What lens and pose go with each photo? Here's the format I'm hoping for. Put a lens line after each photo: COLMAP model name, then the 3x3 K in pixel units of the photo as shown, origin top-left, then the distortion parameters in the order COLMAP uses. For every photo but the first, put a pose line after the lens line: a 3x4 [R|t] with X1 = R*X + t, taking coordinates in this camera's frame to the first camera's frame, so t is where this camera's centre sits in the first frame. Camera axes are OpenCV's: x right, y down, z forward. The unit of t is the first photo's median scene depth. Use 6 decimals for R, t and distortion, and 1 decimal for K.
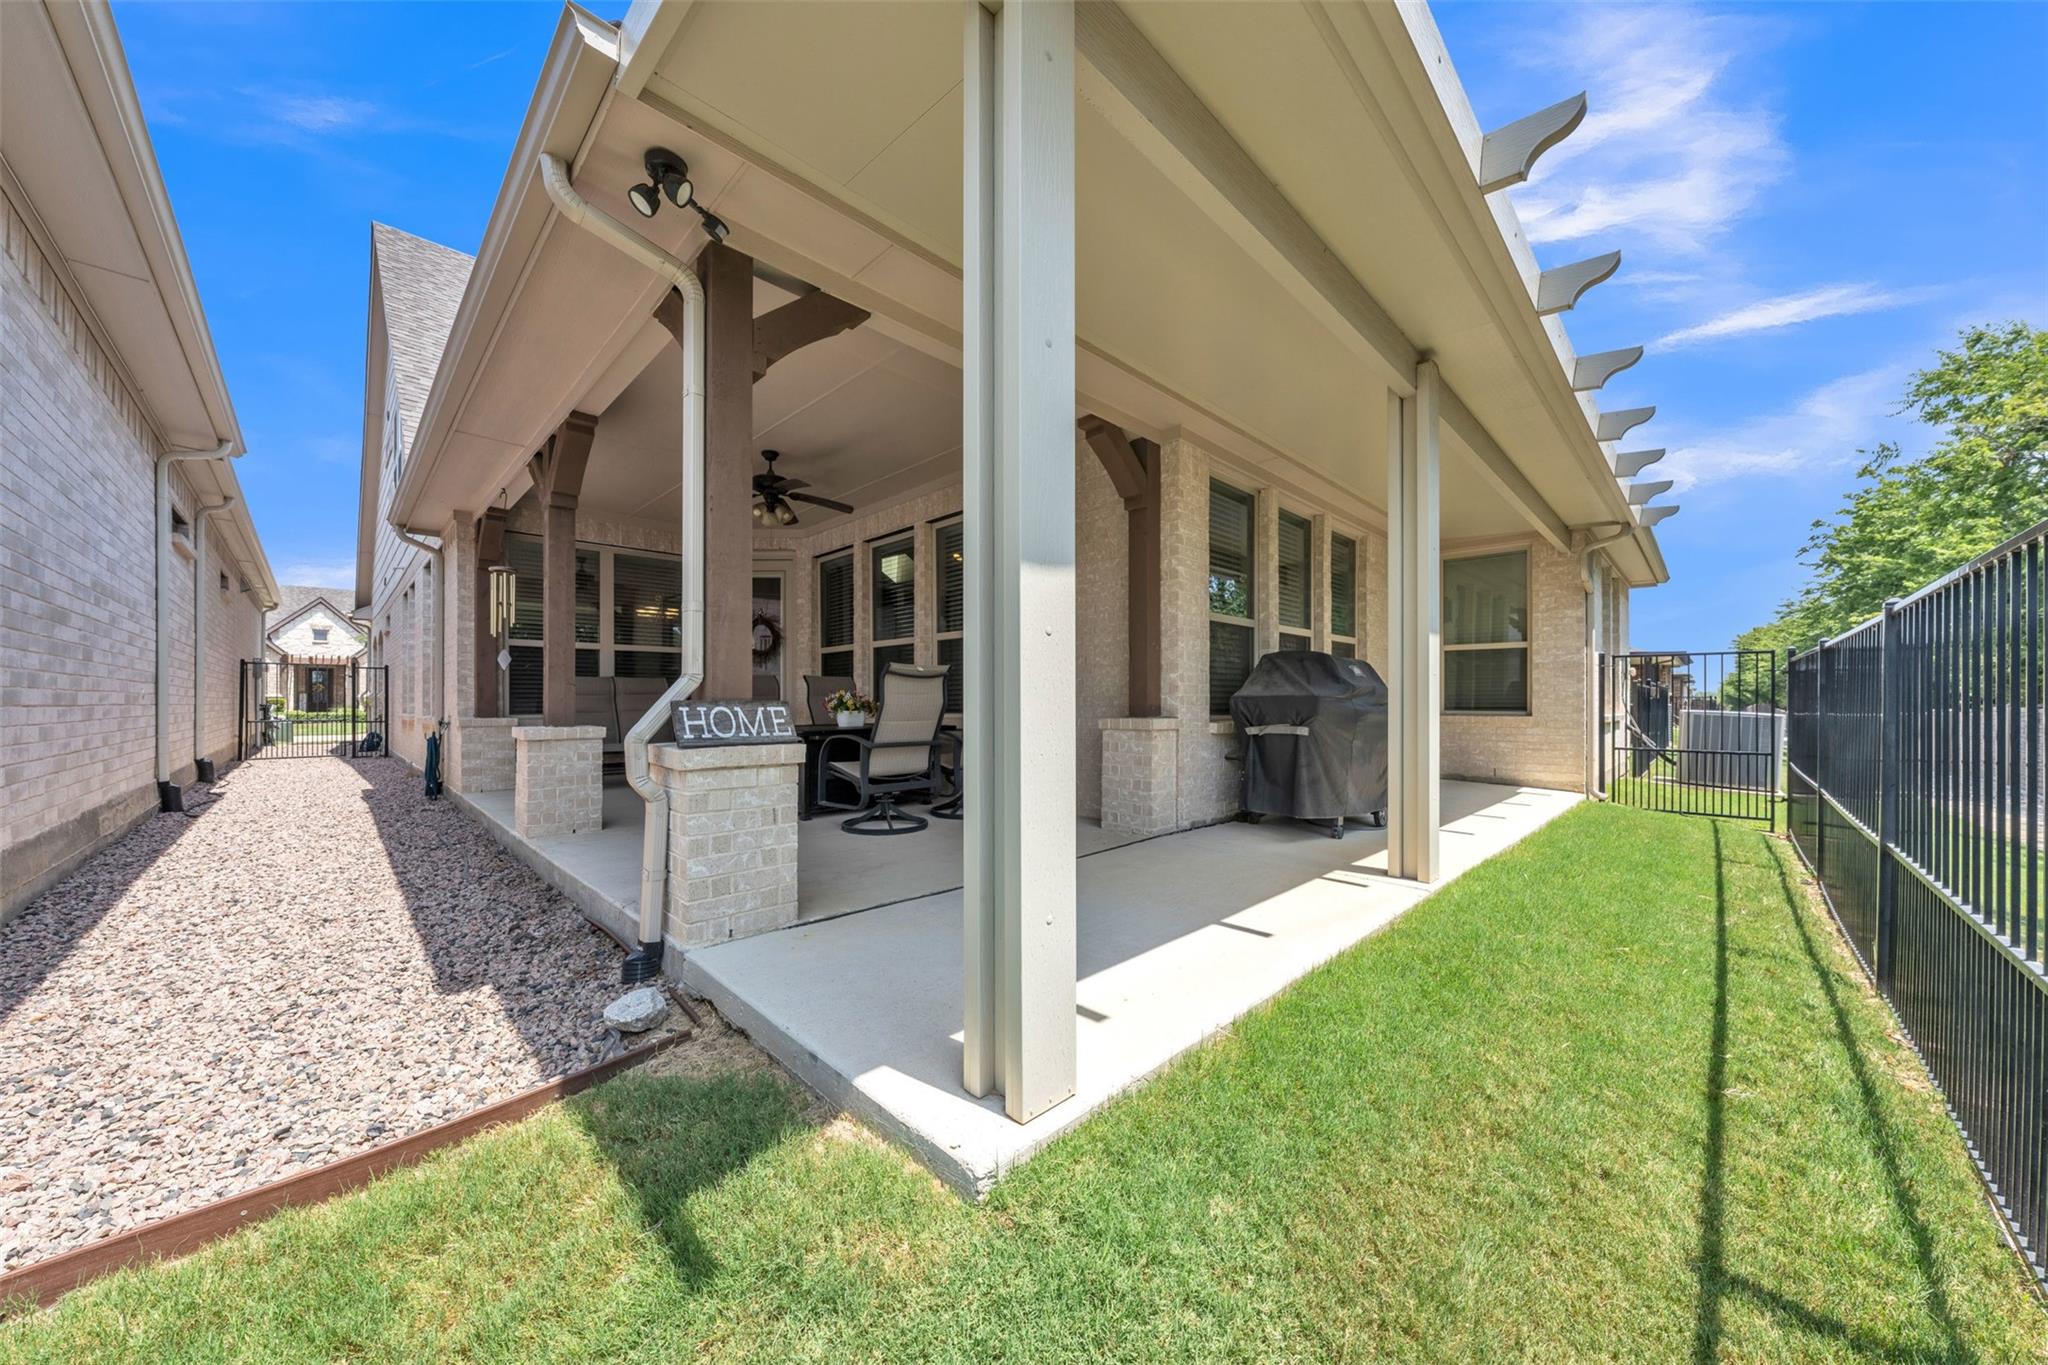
lens RADIAL K [[700.1, 0, 1032.3], [0, 700.1, 698.8], [0, 0, 1]] dist [-0.001741, -0.000081]
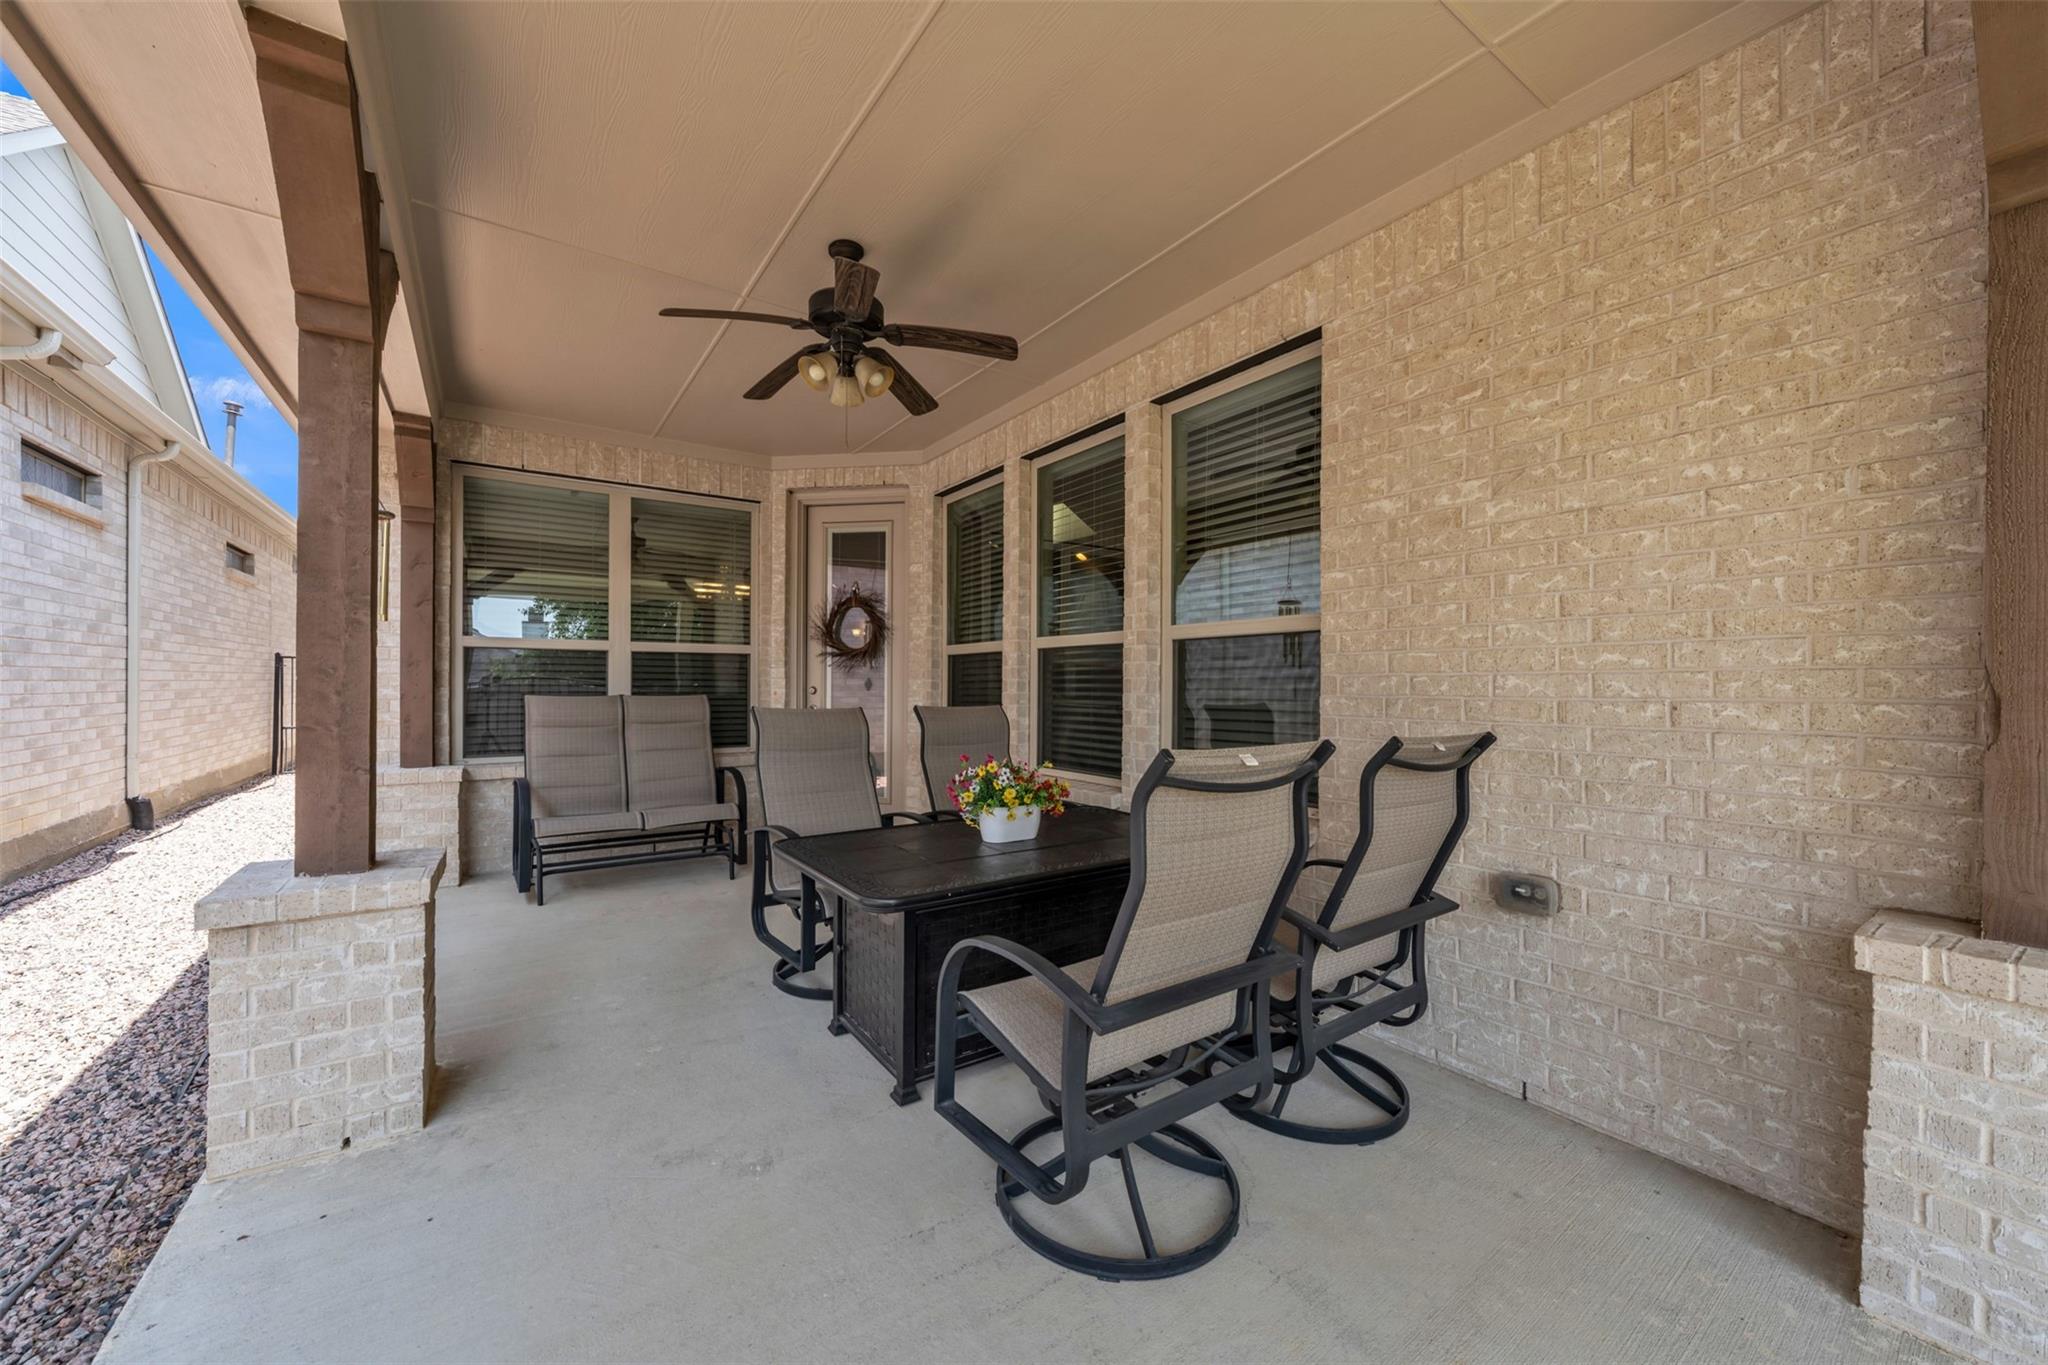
lens RADIAL K [[776.4, 0, 1025.3], [0, 776.4, 681.4], [0, 0, 1]] dist [0.001055, 0.000040]
pose [[0.981490, 0.009423, -0.191282, -0.118677], [-0.009341, 0.999955, 0.001335, -0.047815], [0.191286, 0.000477, 0.981534, 0.393327]]
